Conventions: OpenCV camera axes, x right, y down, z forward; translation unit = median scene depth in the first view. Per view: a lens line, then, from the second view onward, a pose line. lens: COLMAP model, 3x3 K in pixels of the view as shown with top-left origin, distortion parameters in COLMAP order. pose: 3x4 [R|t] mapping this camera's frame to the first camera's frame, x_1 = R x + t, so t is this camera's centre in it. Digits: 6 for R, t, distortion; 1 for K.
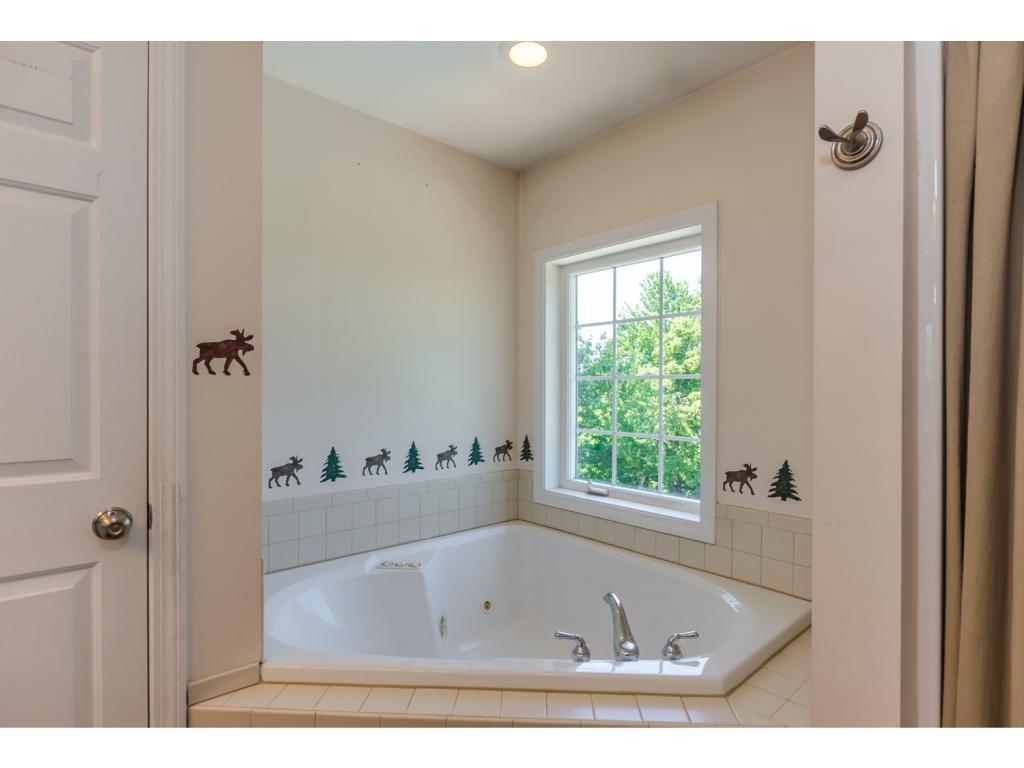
lens RADIAL K [[517.2, 0, 519.9], [0, 517.2, 394.5], [0, 0, 1]] dist [-0.001256, -0.000329]
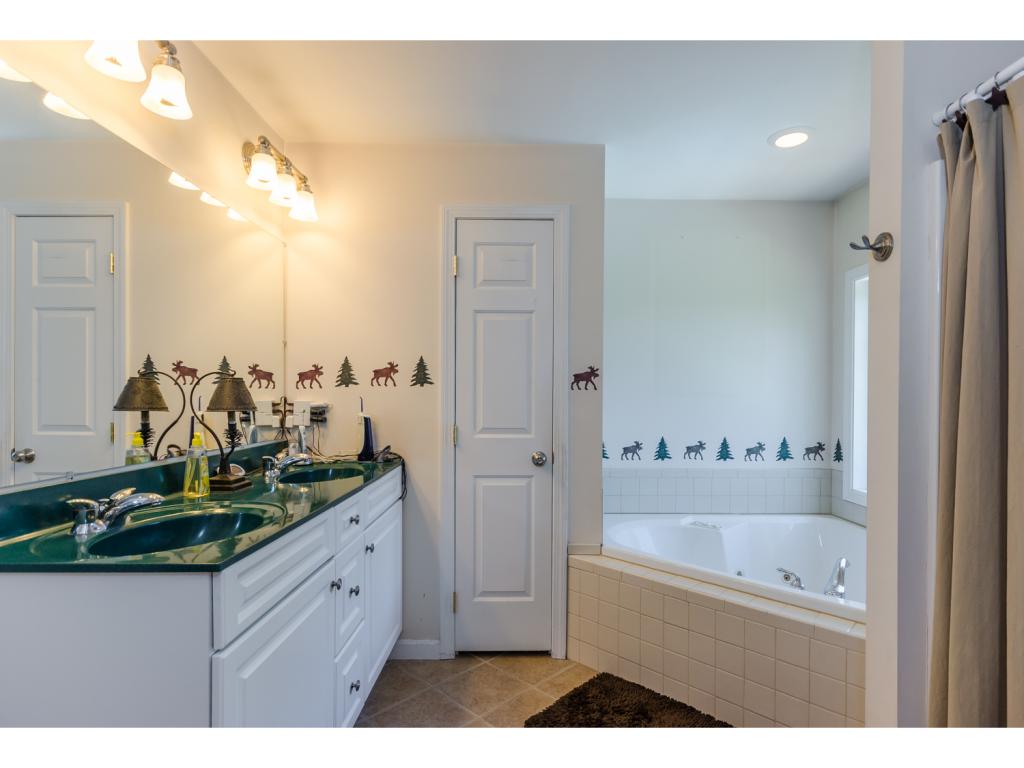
lens RADIAL K [[517.2, 0, 519.9], [0, 517.2, 394.5], [0, 0, 1]] dist [-0.001256, -0.000329]
pose [[0.742205, -0.001018, -0.670172, 0.307372], [-0.007127, 0.999930, -0.009412, -0.000244], [0.670135, 0.011762, 0.742146, -0.338698]]
